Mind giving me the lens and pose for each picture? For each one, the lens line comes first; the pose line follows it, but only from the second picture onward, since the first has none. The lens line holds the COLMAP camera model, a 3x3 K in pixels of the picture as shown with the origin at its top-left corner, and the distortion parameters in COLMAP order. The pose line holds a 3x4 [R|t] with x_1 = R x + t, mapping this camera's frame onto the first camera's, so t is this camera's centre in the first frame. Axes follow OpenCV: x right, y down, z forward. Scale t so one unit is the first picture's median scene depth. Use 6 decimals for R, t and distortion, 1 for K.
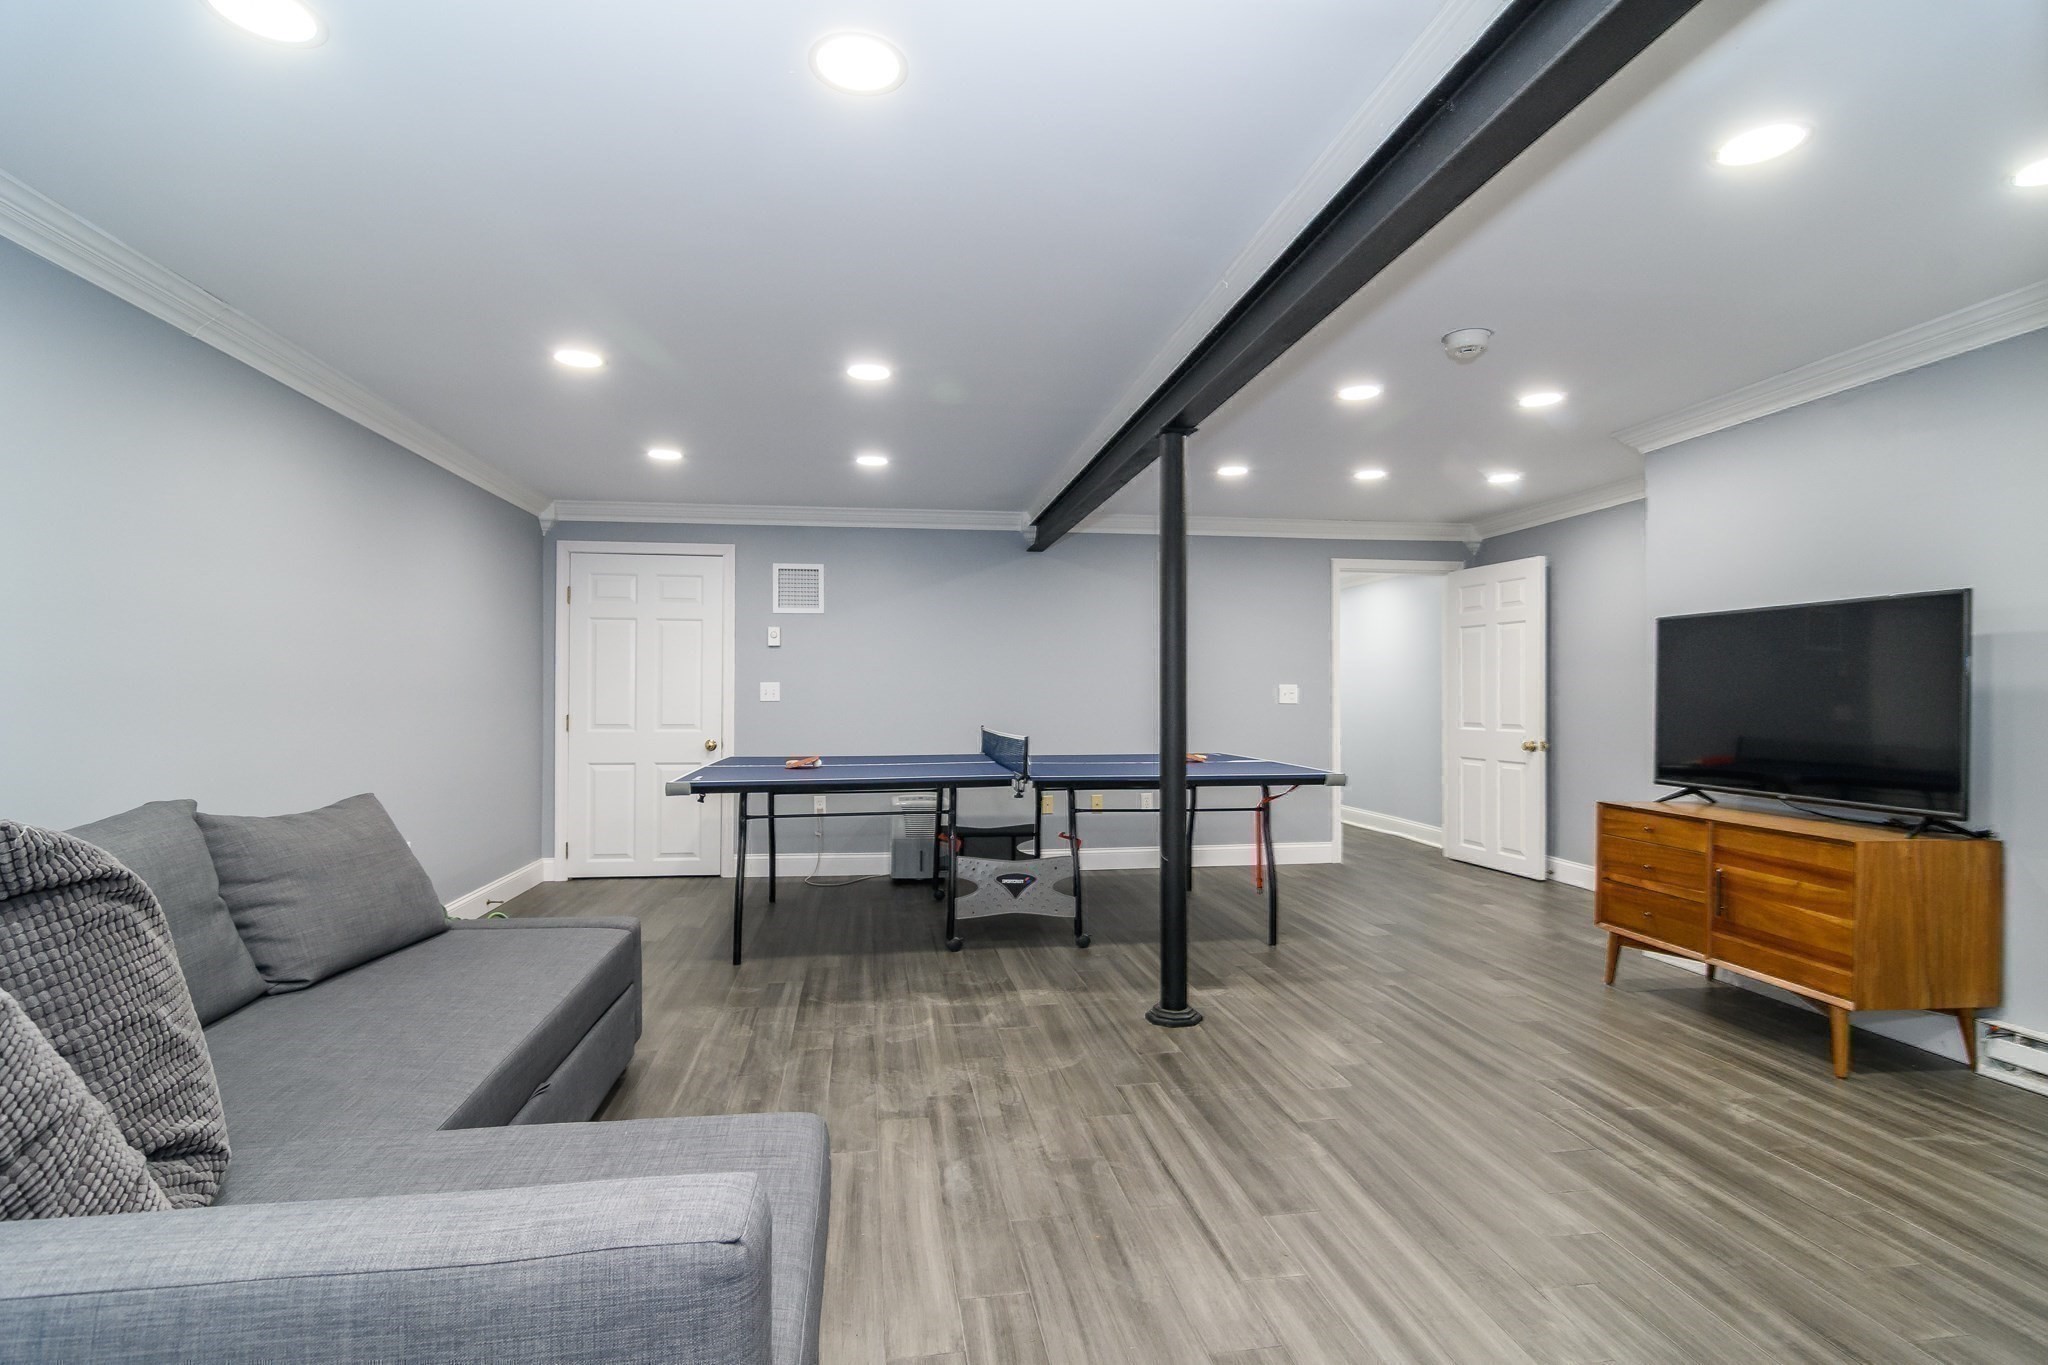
lens RADIAL K [[978.2, 0, 1024.0], [0, 978.2, 682.5], [0, 0, 1]] dist [-0.004311, -0.000241]
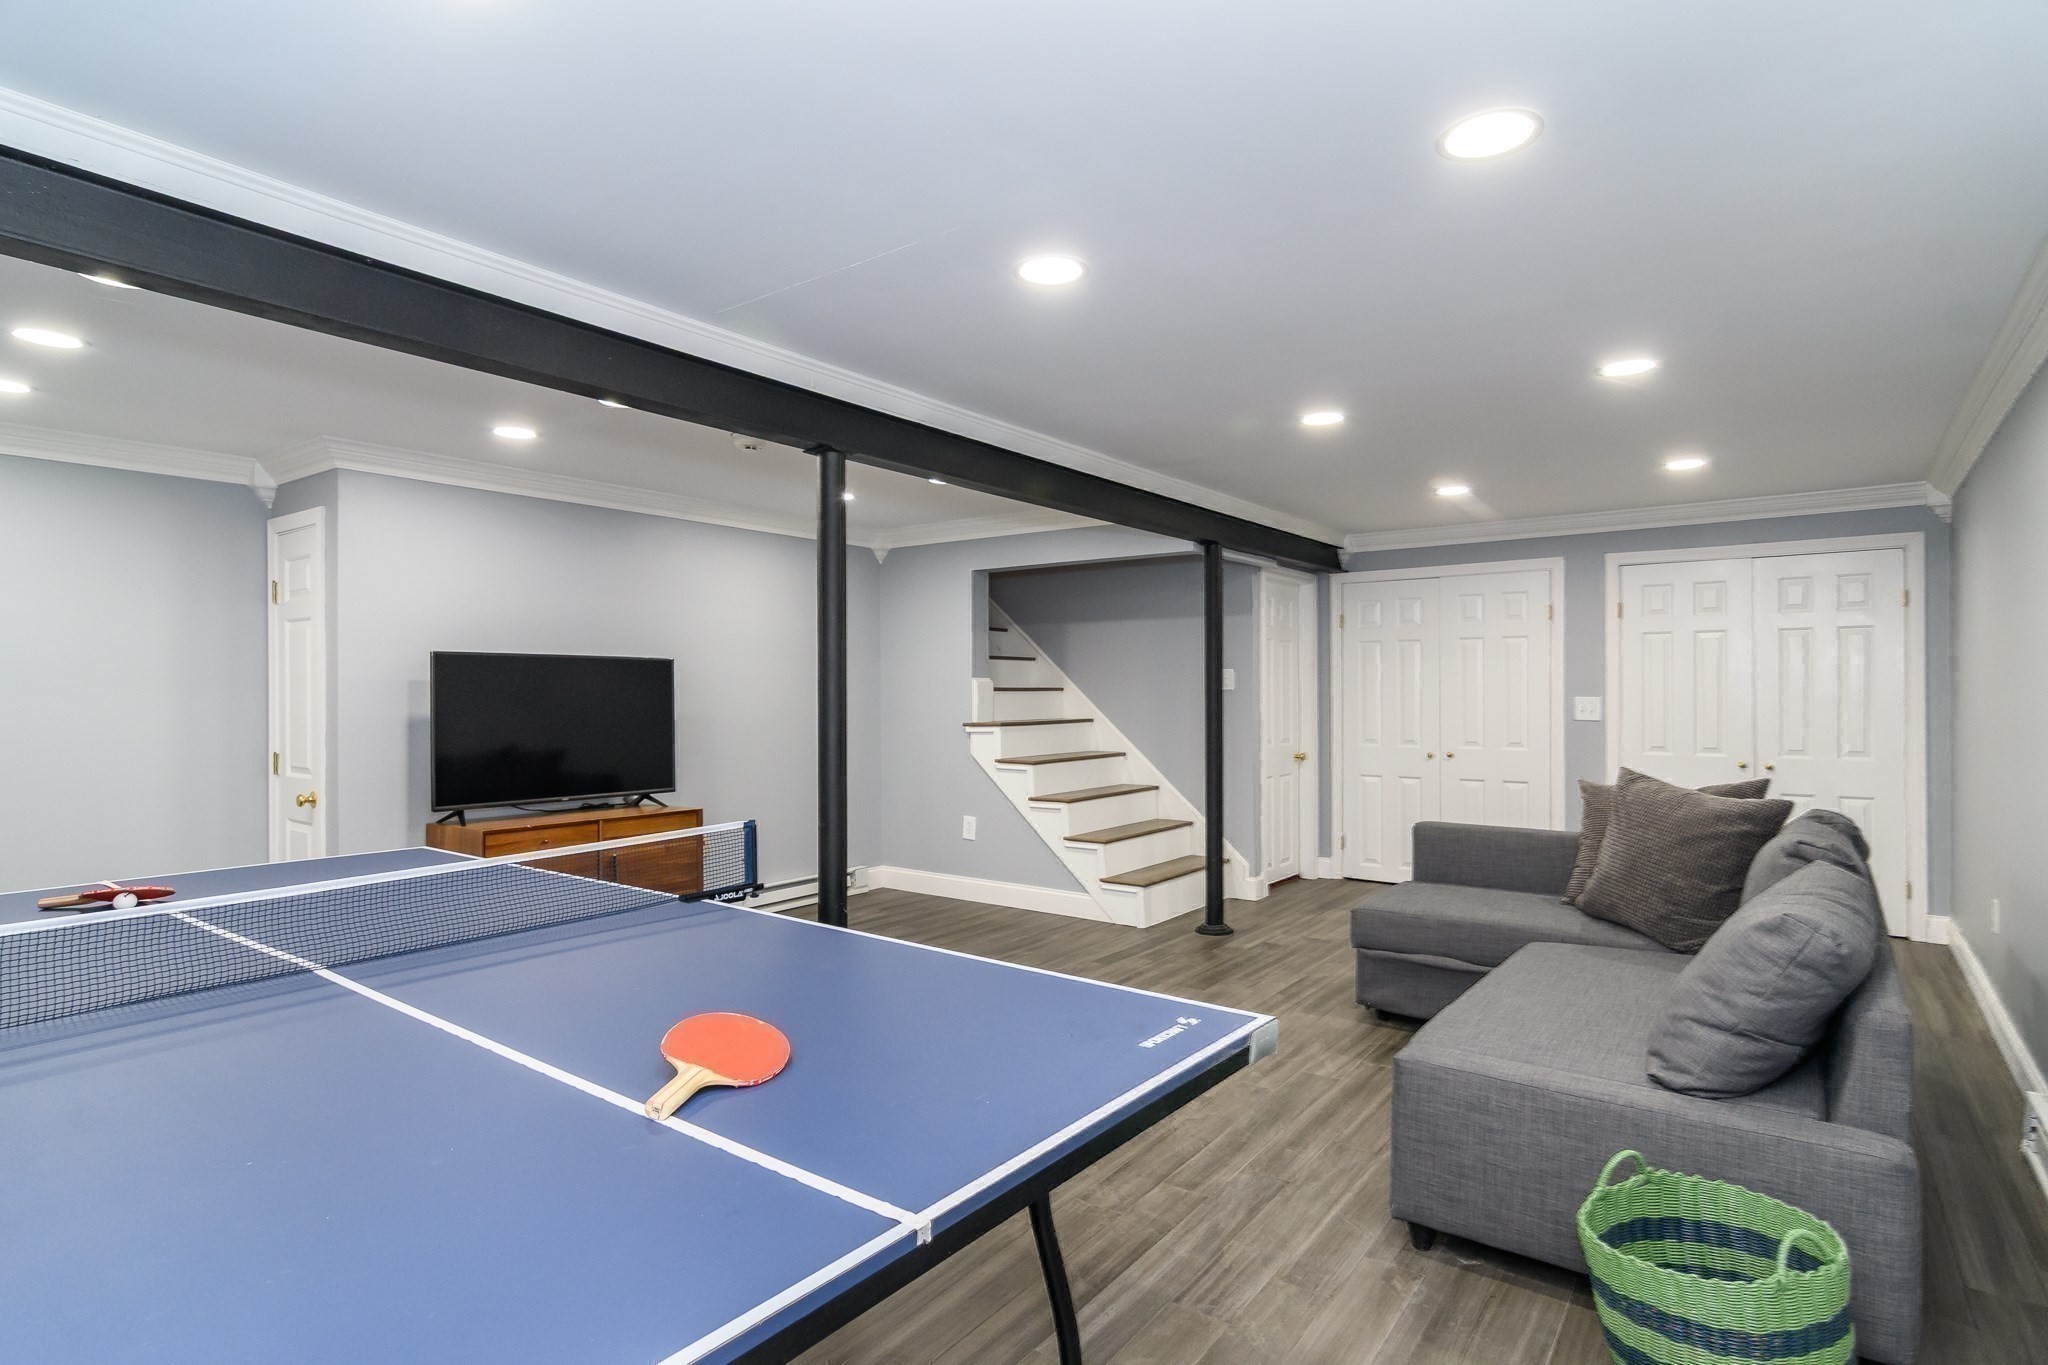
lens RADIAL K [[1047.0, 0, 1024.0], [0, 1047.0, 682.5], [0, 0, 1]] dist [0.000026, 0.000030]
pose [[-0.701596, 0.005584, 0.712553, -0.761182], [-0.008228, 0.999839, -0.015936, -0.027261], [-0.712528, -0.017043, -0.701437, 1.753497]]
